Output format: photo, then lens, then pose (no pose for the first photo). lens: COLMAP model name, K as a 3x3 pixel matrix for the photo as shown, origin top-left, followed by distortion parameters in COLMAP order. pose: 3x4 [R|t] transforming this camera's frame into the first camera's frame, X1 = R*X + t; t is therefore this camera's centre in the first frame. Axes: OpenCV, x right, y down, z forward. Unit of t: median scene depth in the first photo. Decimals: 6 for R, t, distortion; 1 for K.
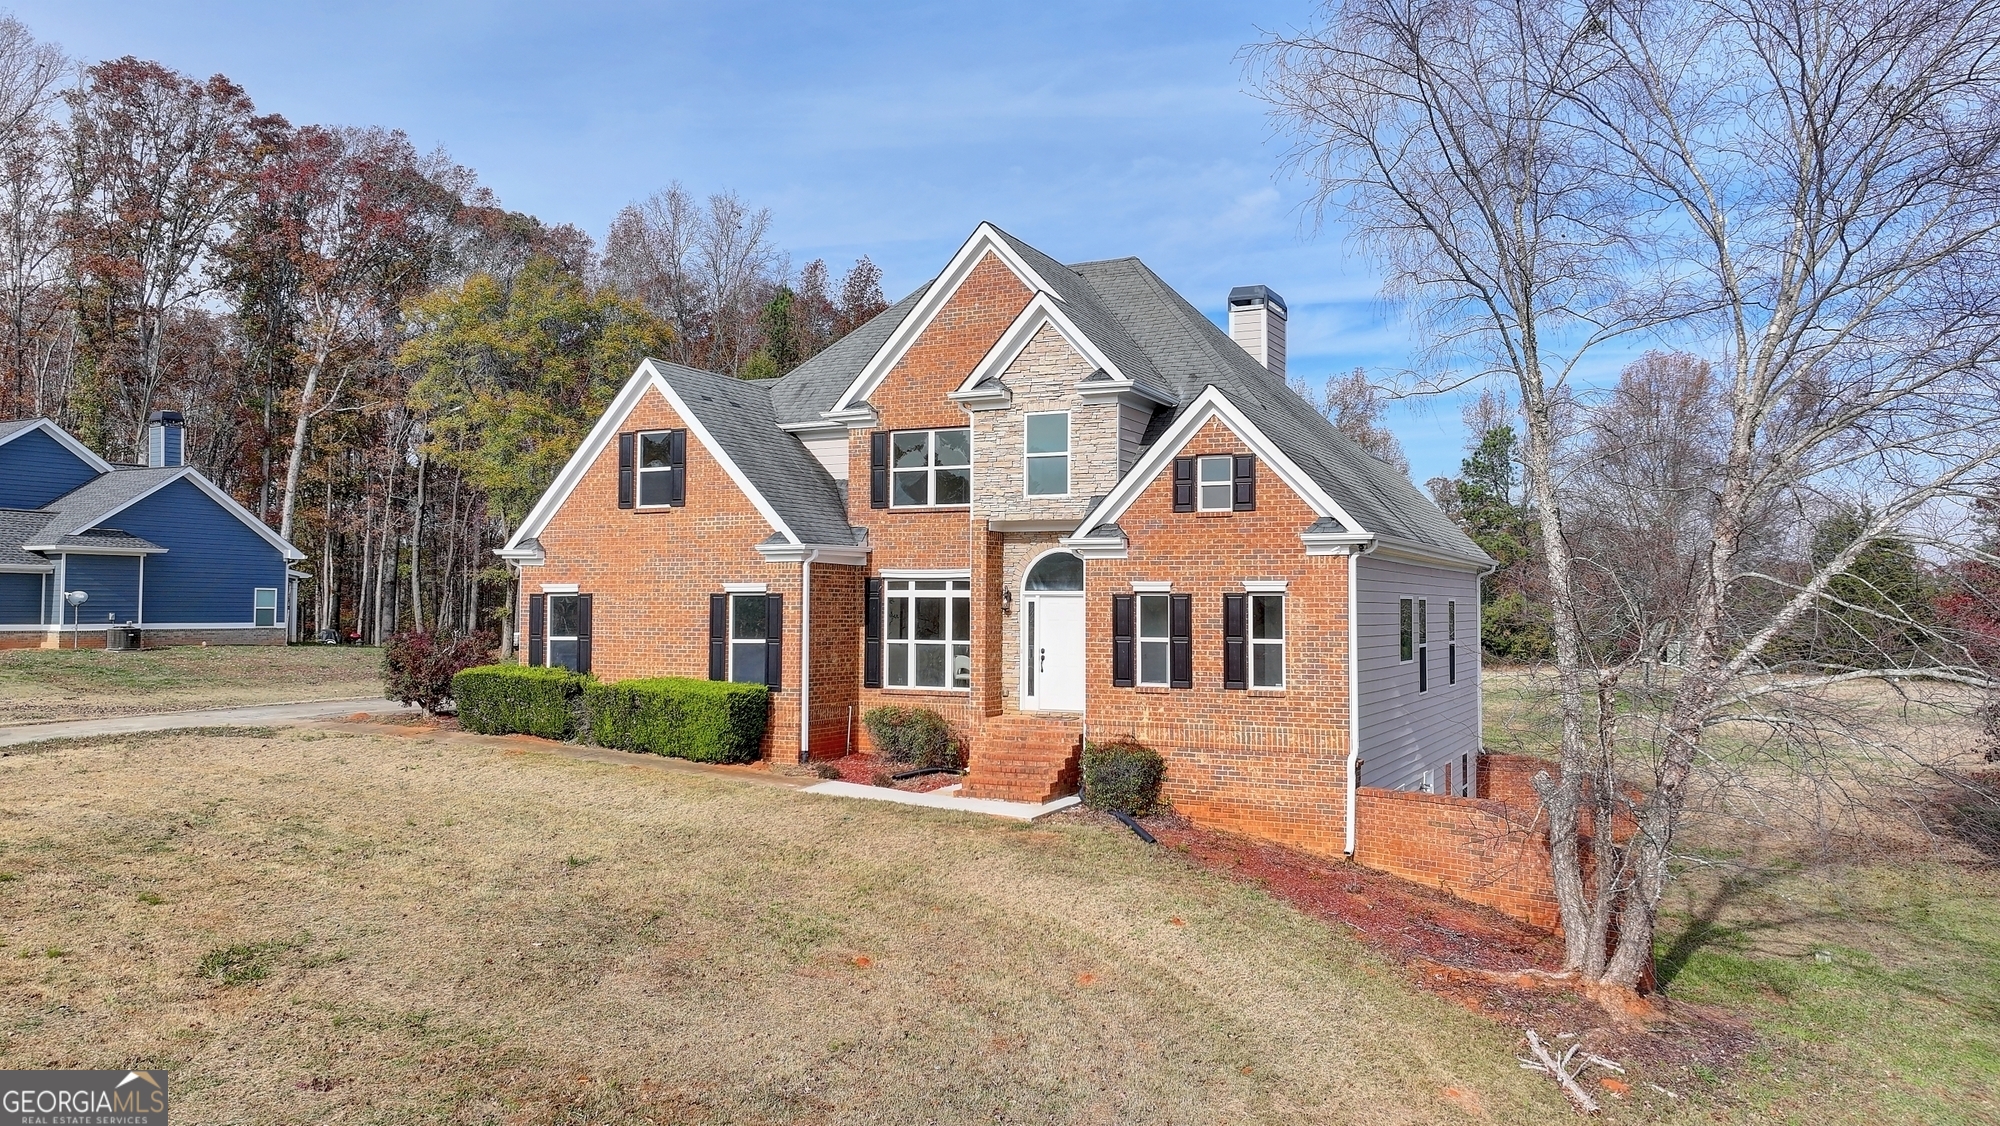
lens RADIAL K [[1400.3, 0, 1008.1], [0, 1400.3, 563.0], [0, 0, 1]] dist [-0.005147, 0.019796]
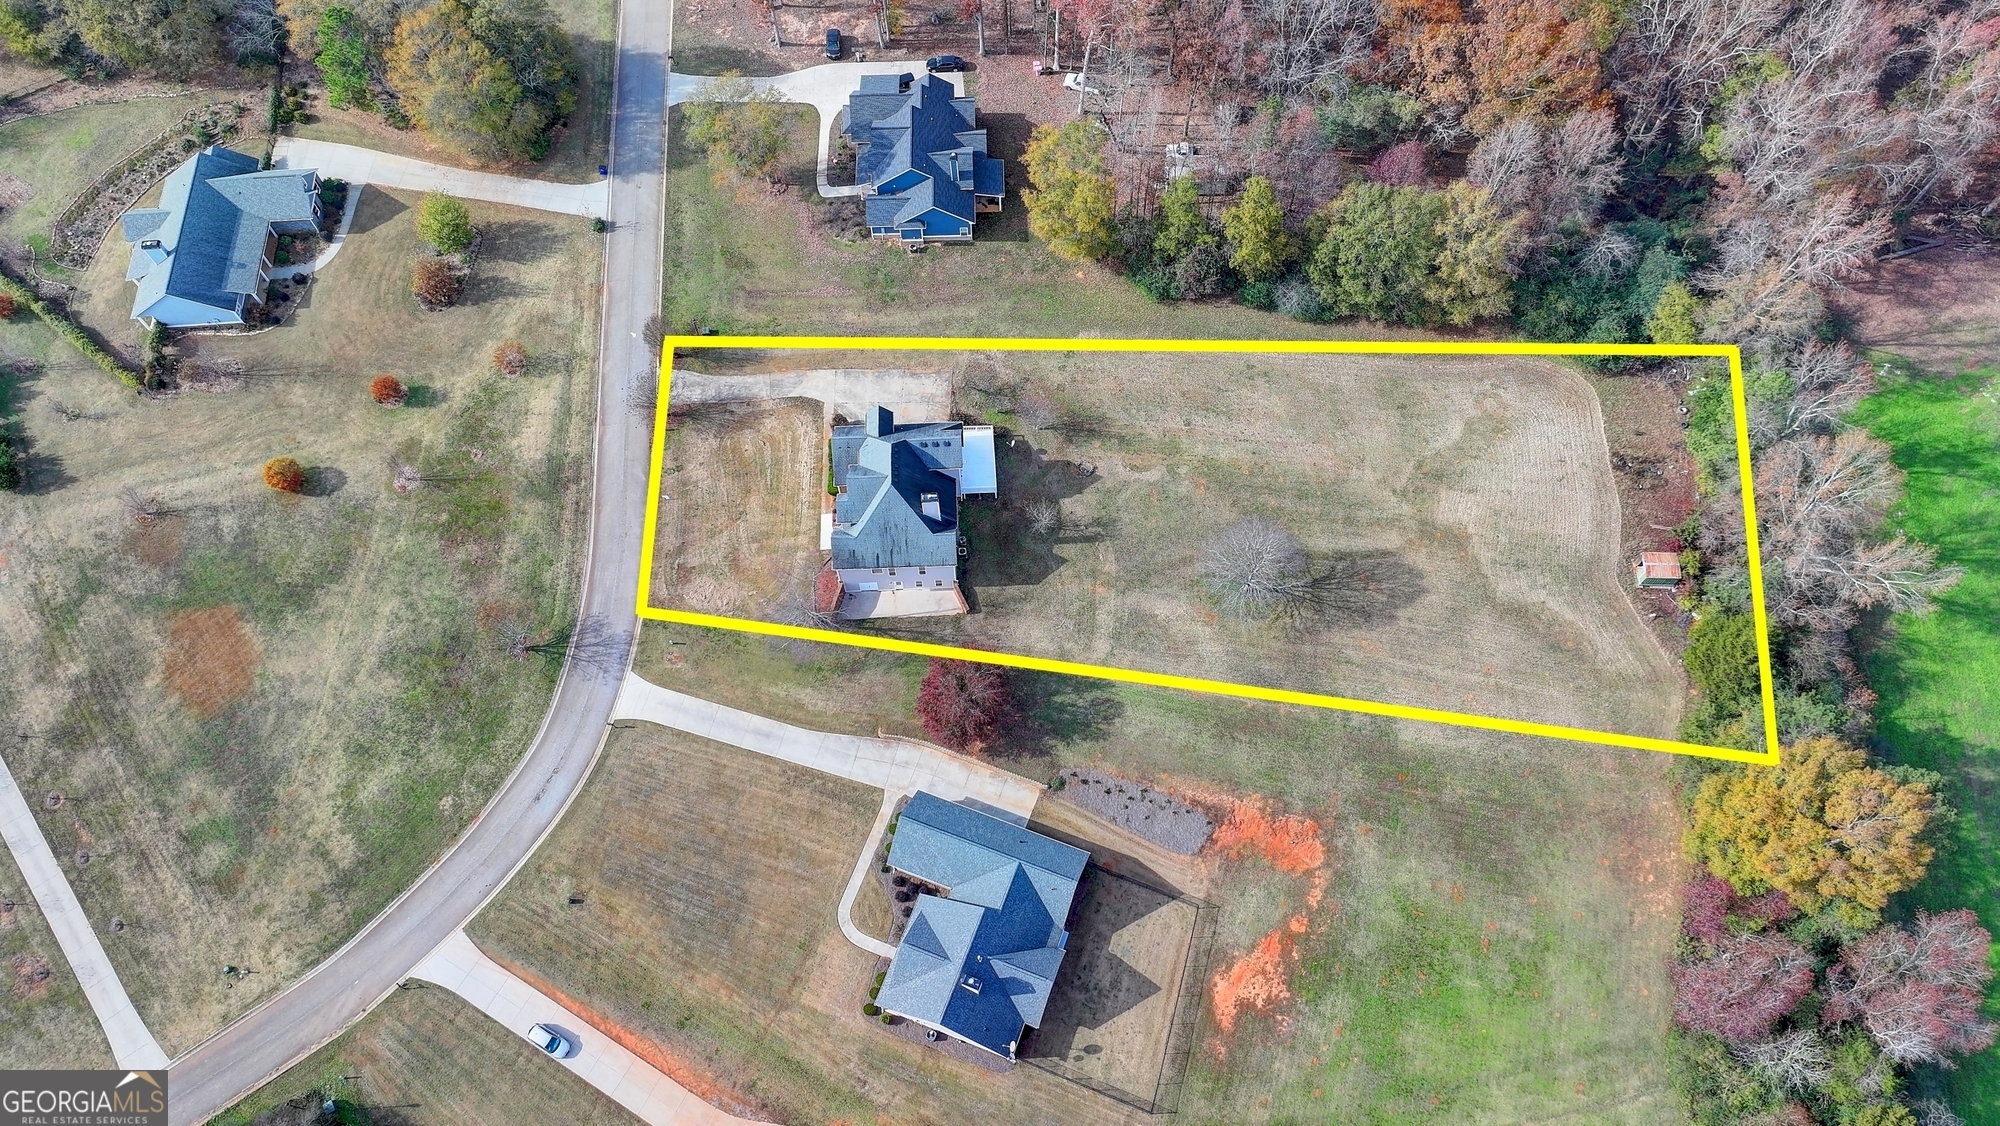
lens RADIAL K [[1400.3, 0, 1007.5], [0, 1400.3, 554.0], [0, 0, 1]] dist [-0.005147, 0.019796]
pose [[0.479451, 0.776427, -0.409008, 2.747387], [0.041851, 0.445309, 0.894398, -4.960200], [0.876570, -0.445938, 0.181009, 0.413804]]
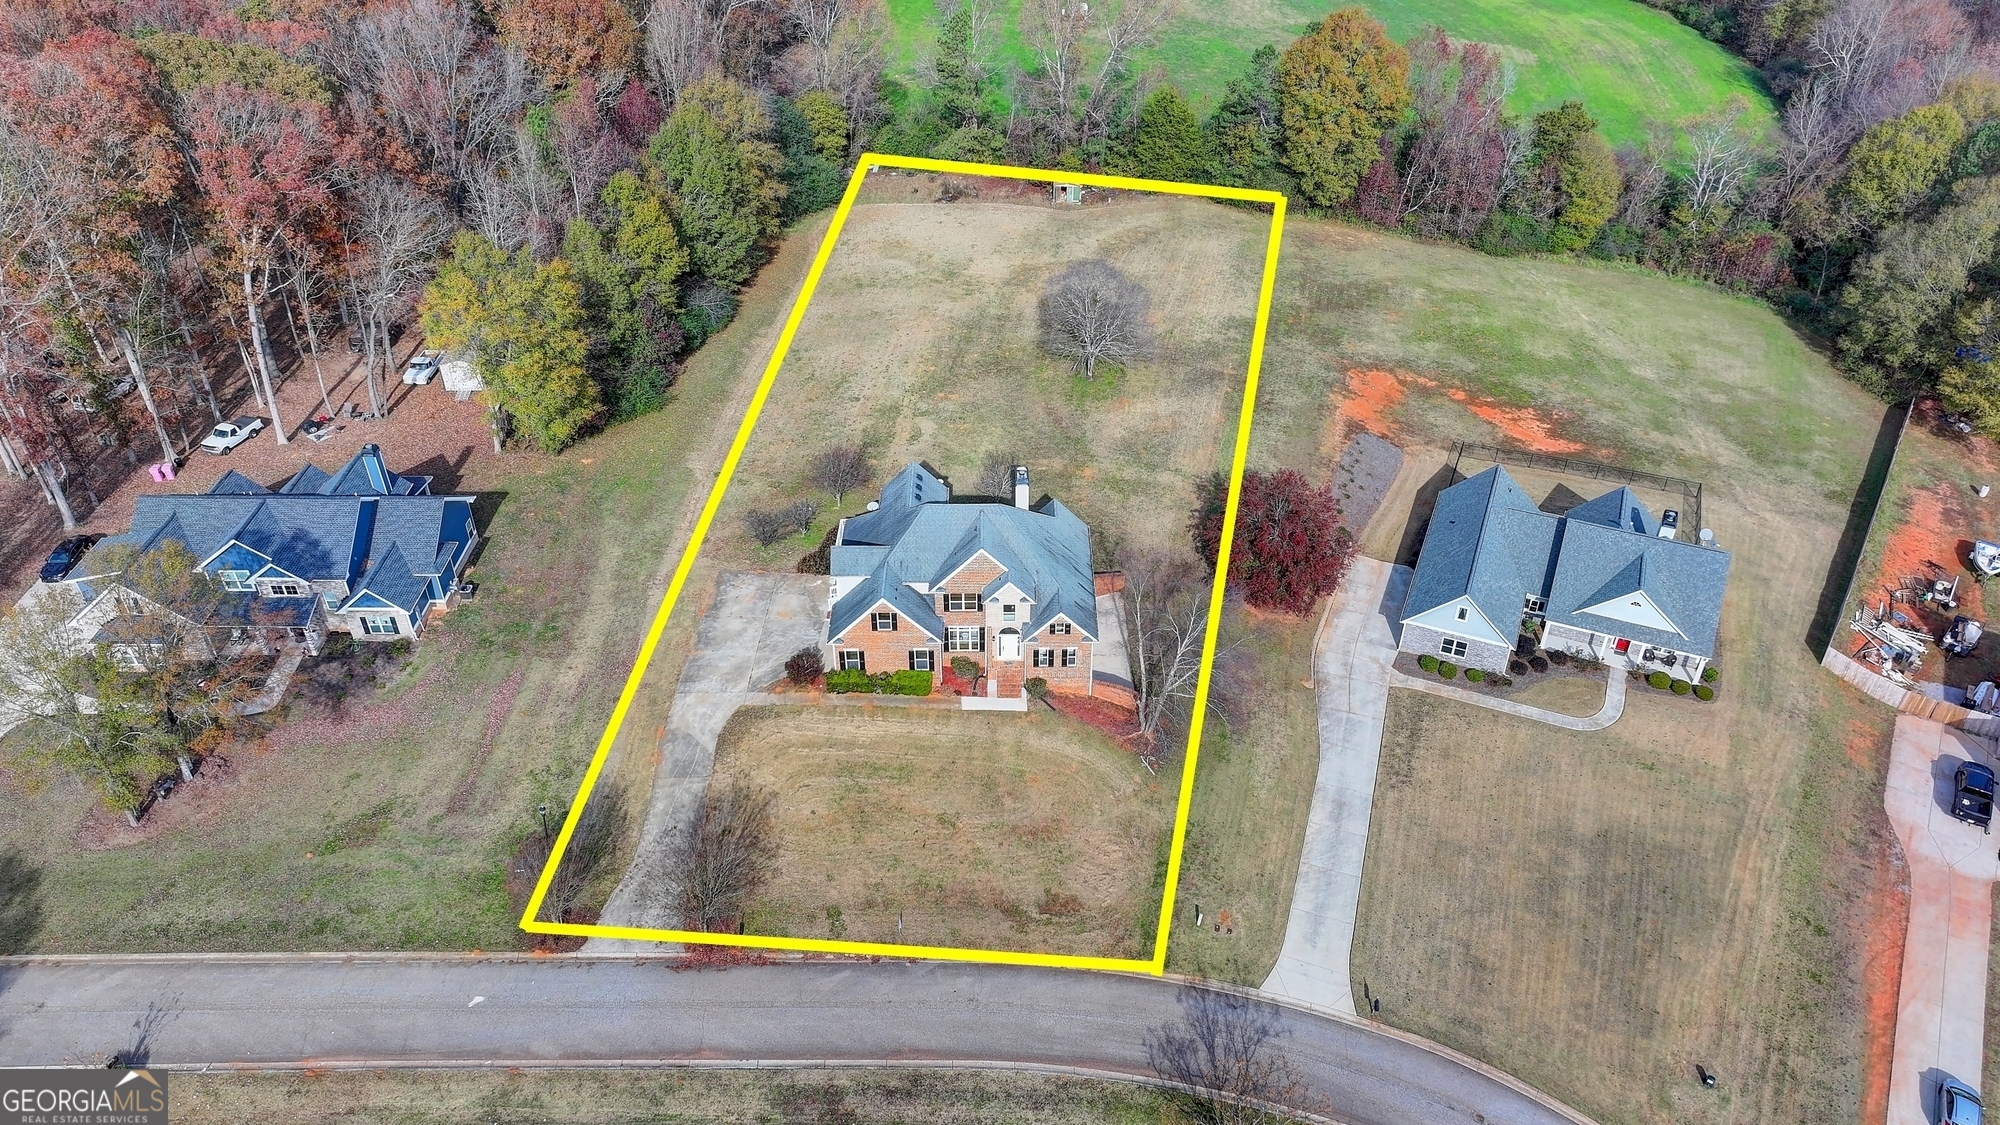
lens RADIAL K [[1400.3, 0, 1008.6], [0, 1400.3, 562.1], [0, 0, 1]] dist [-0.005147, 0.019796]
pose [[0.891468, -0.274195, 0.360695, -1.179234], [-0.009718, 0.784336, 0.620259, -2.296930], [-0.452979, -0.556447, 0.696547, -1.401959]]
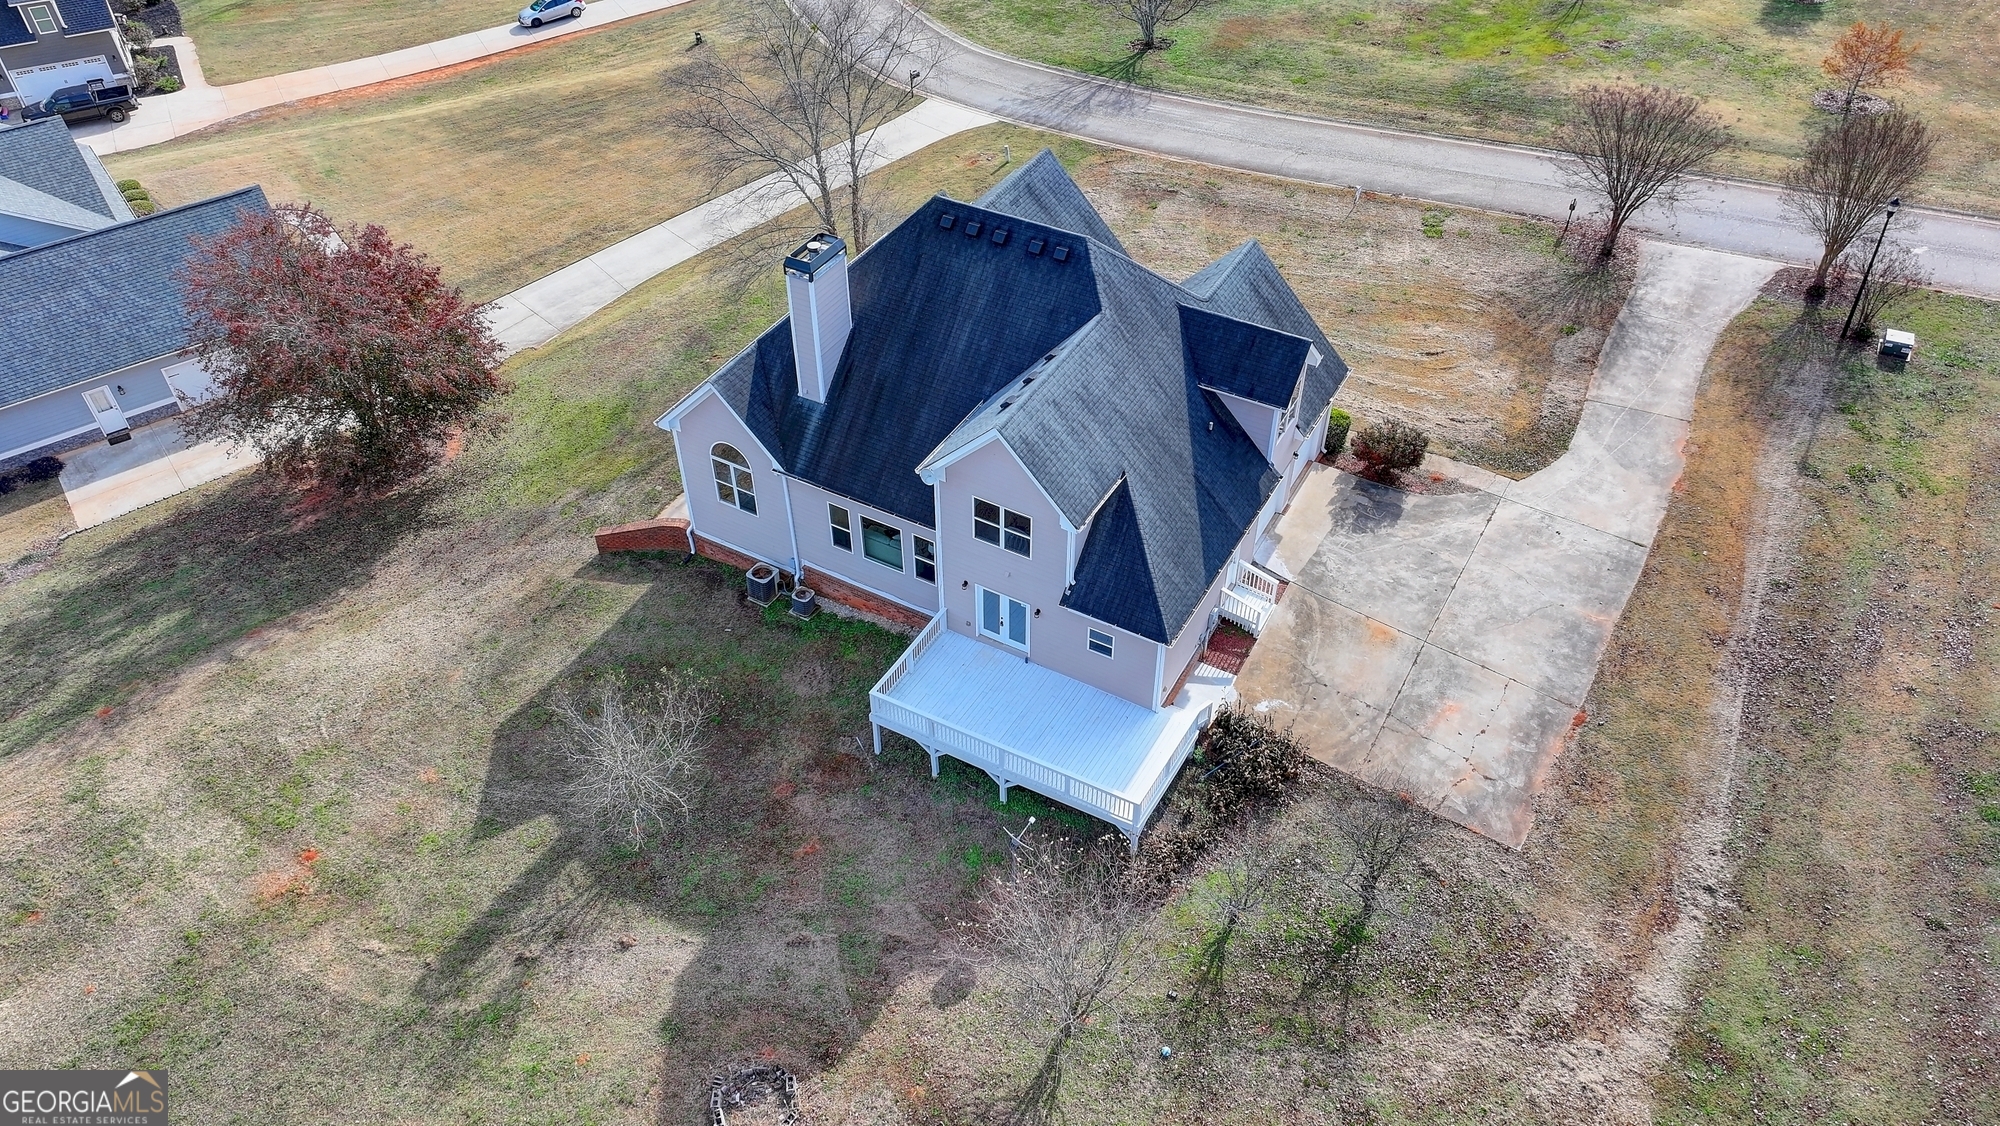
lens RADIAL K [[1400.3, 0, 1010.4], [0, 1400.3, 553.6], [0, 0, 1]] dist [-0.005147, 0.019796]
pose [[-0.998947, -0.033867, 0.030961, -0.041635], [-0.005405, 0.756886, 0.653524, -0.944479], [-0.045567, 0.652669, -0.756272, 2.521407]]
